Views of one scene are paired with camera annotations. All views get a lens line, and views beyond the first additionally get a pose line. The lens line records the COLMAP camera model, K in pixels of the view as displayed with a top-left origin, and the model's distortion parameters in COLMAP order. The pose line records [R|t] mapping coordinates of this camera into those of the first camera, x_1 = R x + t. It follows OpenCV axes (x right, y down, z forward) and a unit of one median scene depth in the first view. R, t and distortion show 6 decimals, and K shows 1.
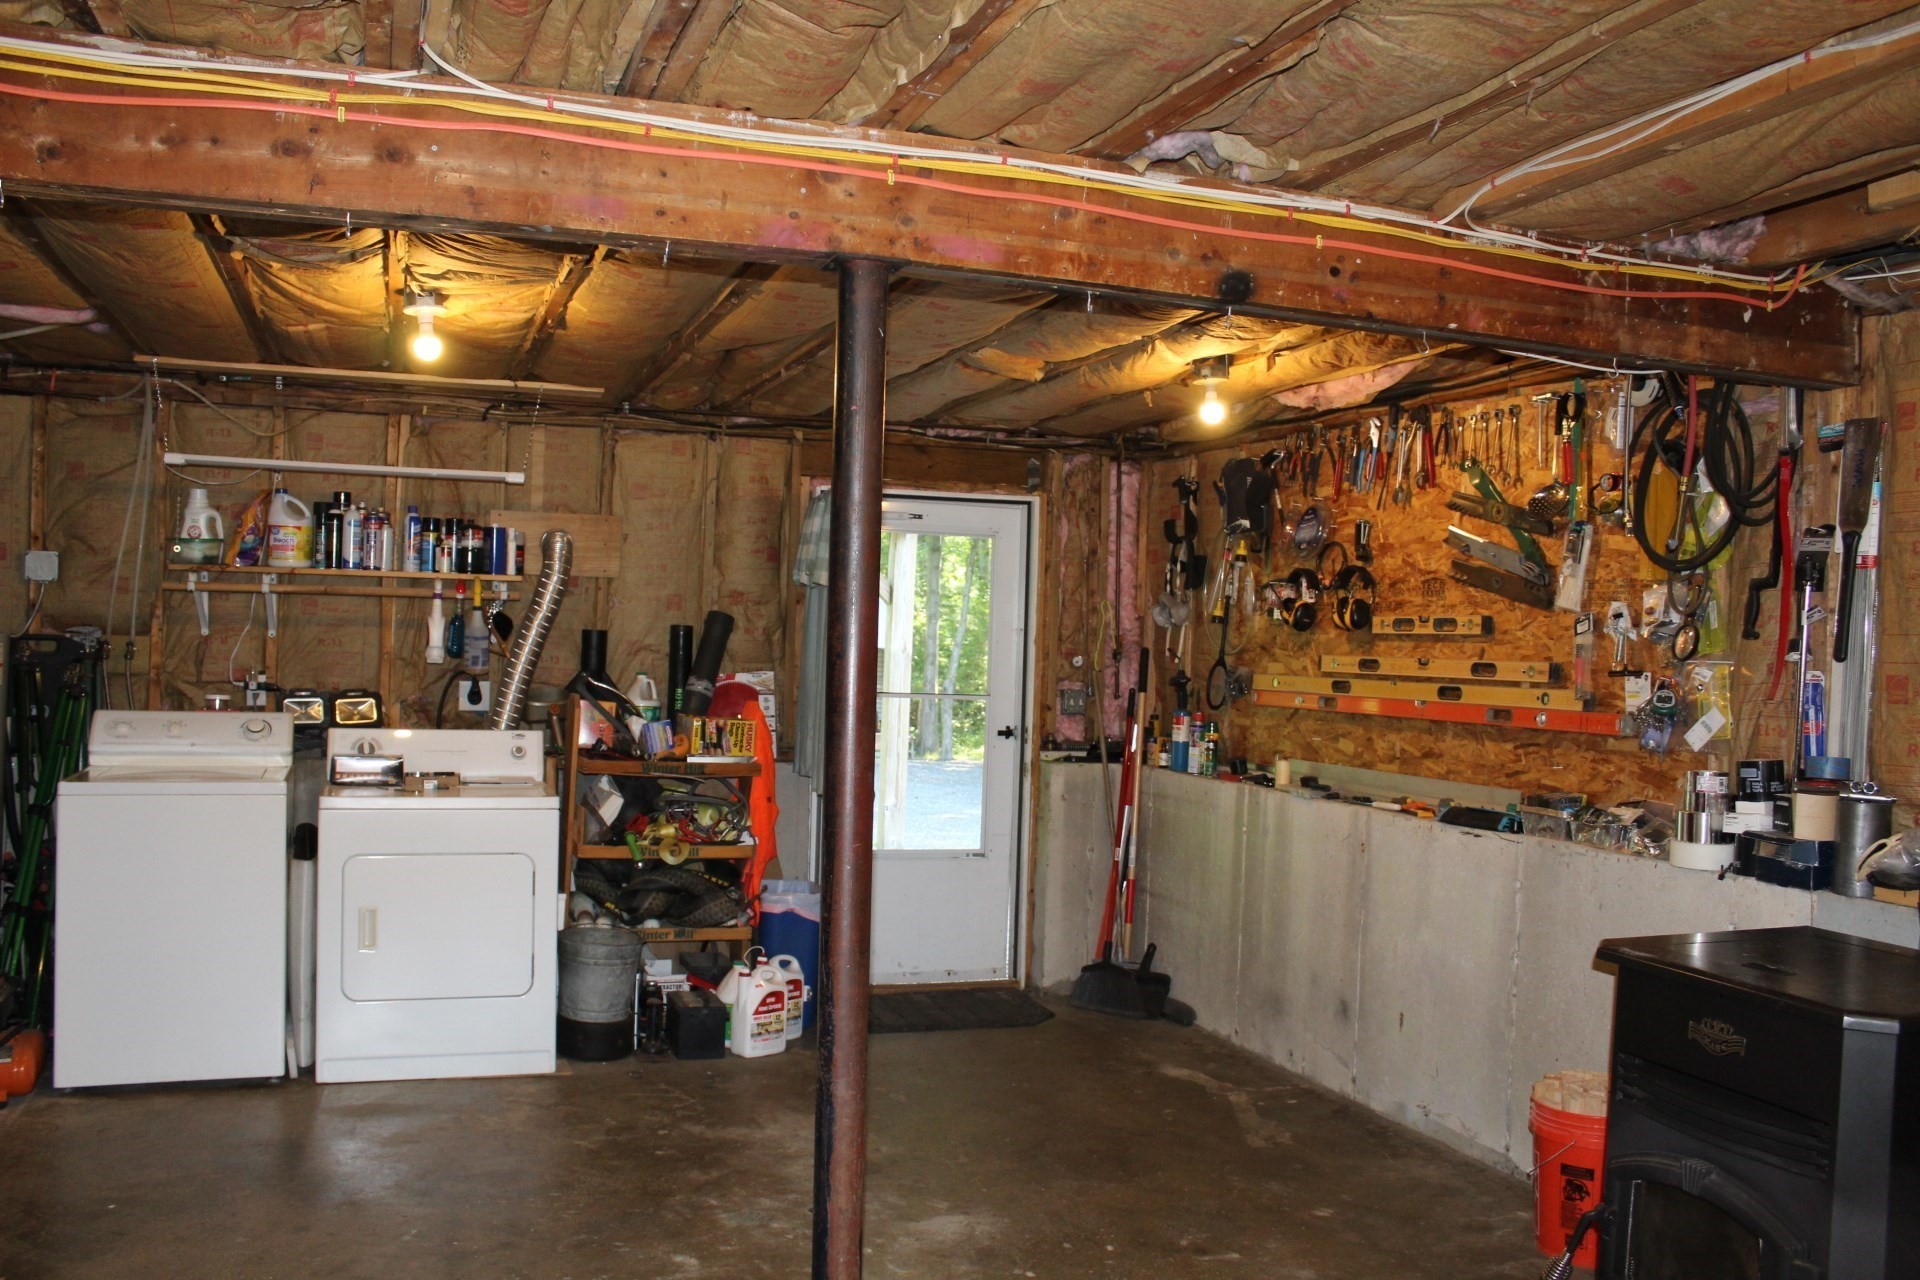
lens RADIAL K [[1626.0, 0, 958.2], [0, 1626.0, 641.8], [0, 0, 1]] dist [-0.121950, -0.005705]
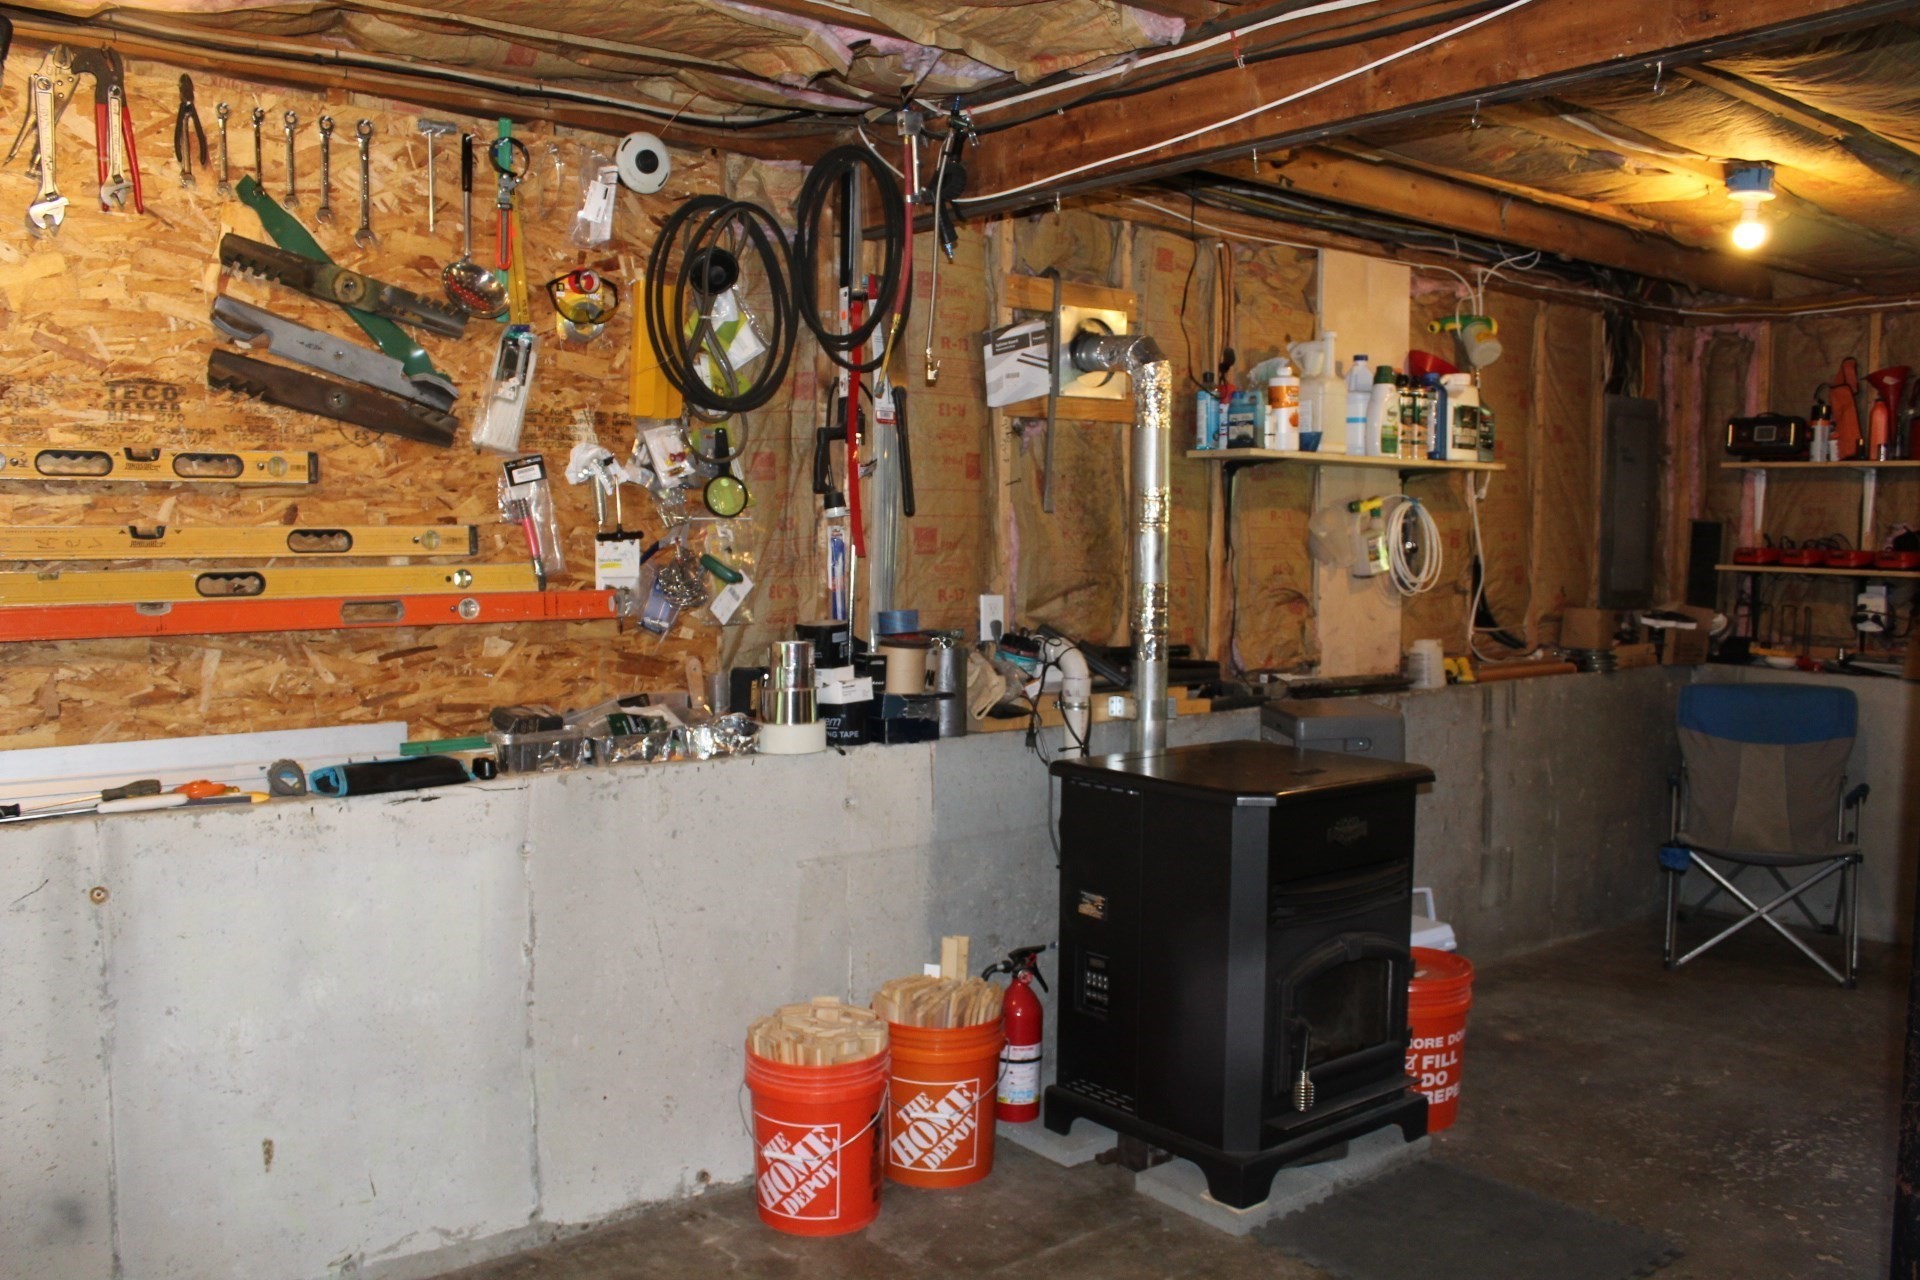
lens RADIAL K [[1626.0, 0, 959.9], [0, 1626.0, 646.4], [0, 0, 1]] dist [-0.121950, -0.005705]
pose [[-0.341386, -0.105607, 0.933972, -0.343352], [-0.019679, 0.994253, 0.105230, -0.011722], [-0.939717, 0.017544, -0.341502, 1.019122]]
